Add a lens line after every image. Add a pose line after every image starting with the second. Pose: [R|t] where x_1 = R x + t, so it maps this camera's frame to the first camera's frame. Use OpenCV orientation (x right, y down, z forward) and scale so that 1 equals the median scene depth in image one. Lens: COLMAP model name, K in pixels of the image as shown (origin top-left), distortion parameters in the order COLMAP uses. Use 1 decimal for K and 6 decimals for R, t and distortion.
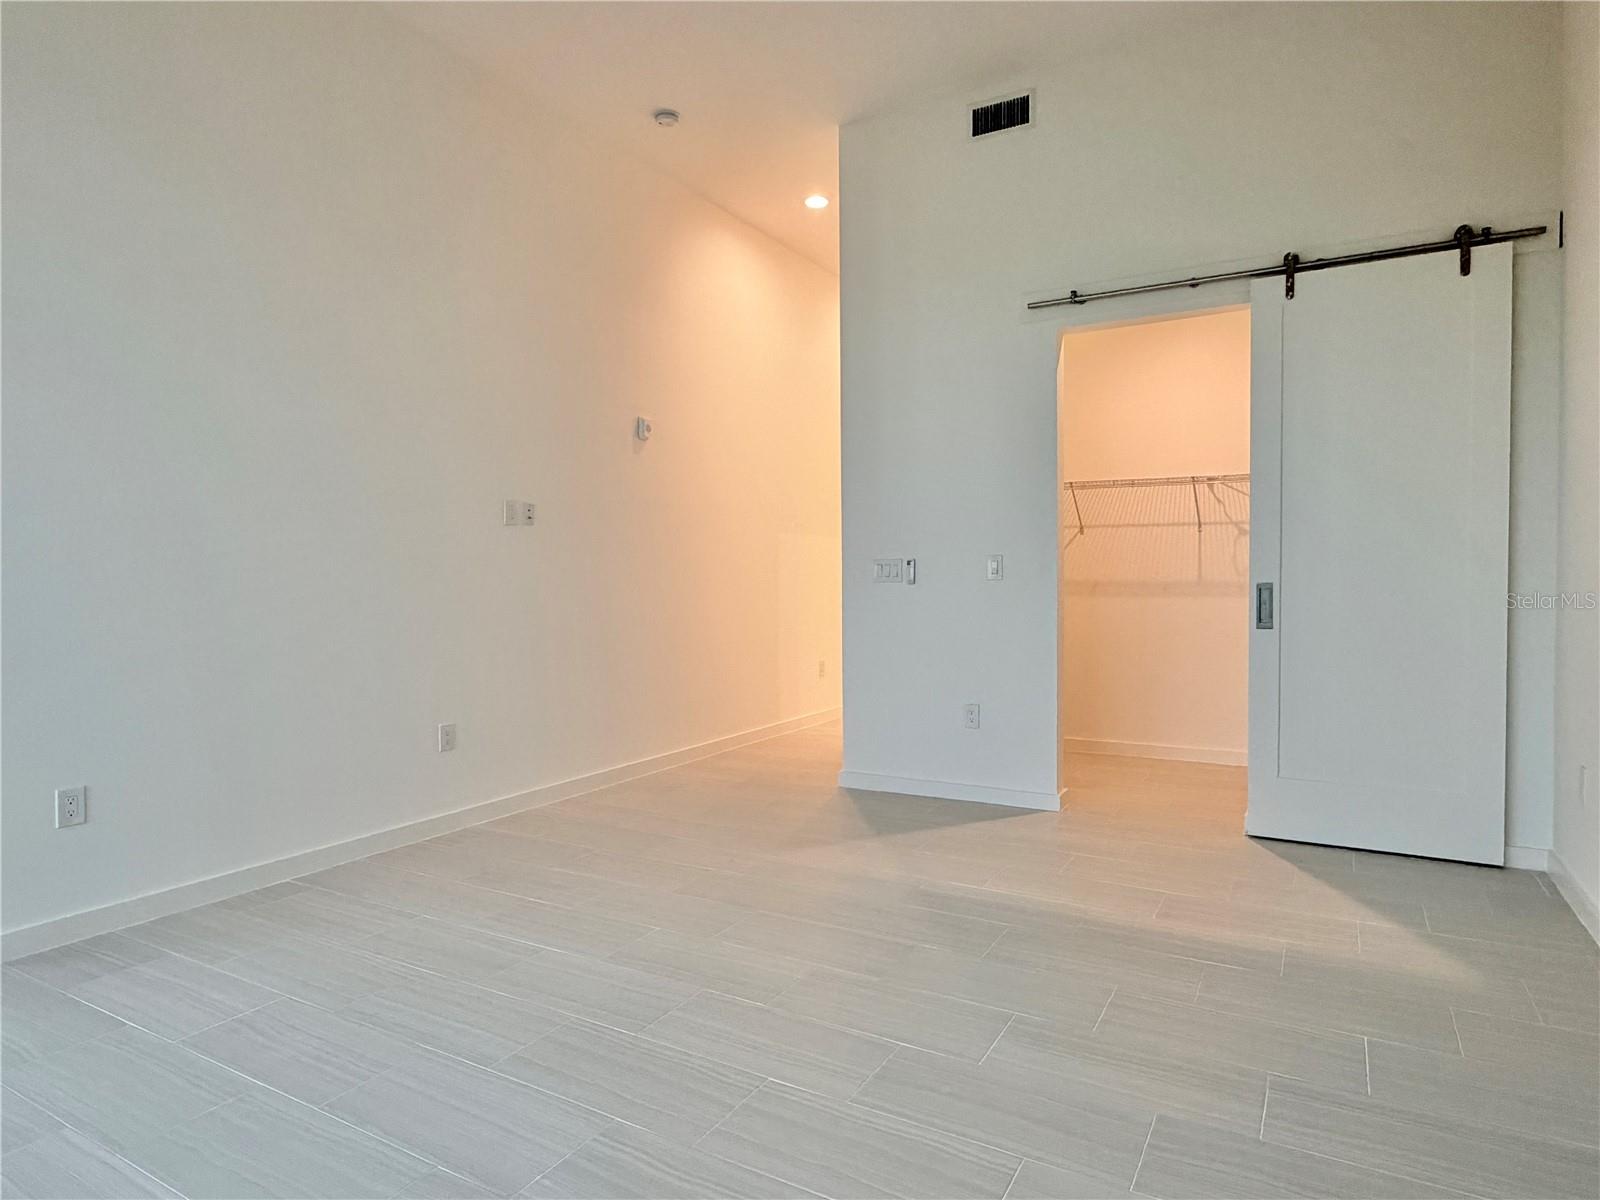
lens RADIAL K [[927.1, 0, 797.0], [0, 927.1, 596.1], [0, 0, 1]] dist [-0.002062, 0.002156]
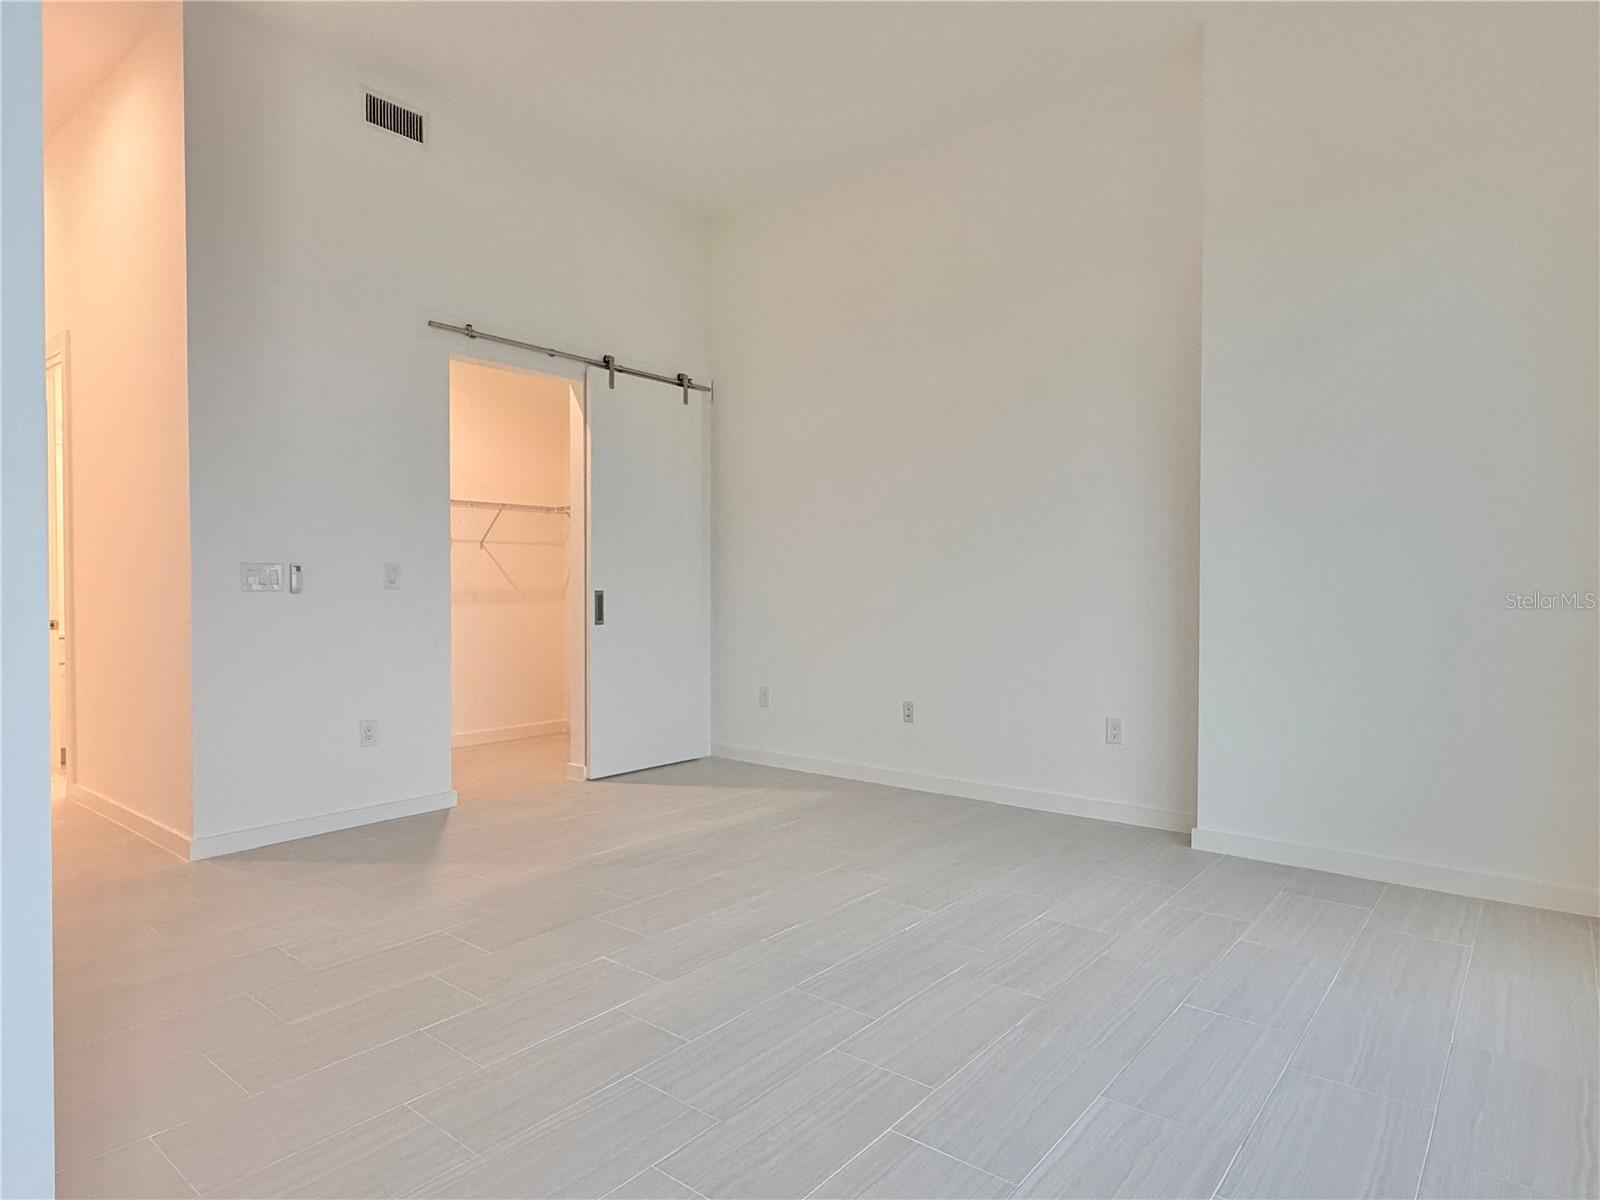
lens RADIAL K [[927.1, 0, 795.5], [0, 927.1, 597.0], [0, 0, 1]] dist [-0.002062, 0.002156]
pose [[0.162554, -0.009594, 0.986653, -0.801410], [0.016549, 0.999839, 0.006995, -0.009752], [-0.986561, 0.015191, 0.162687, 0.495220]]
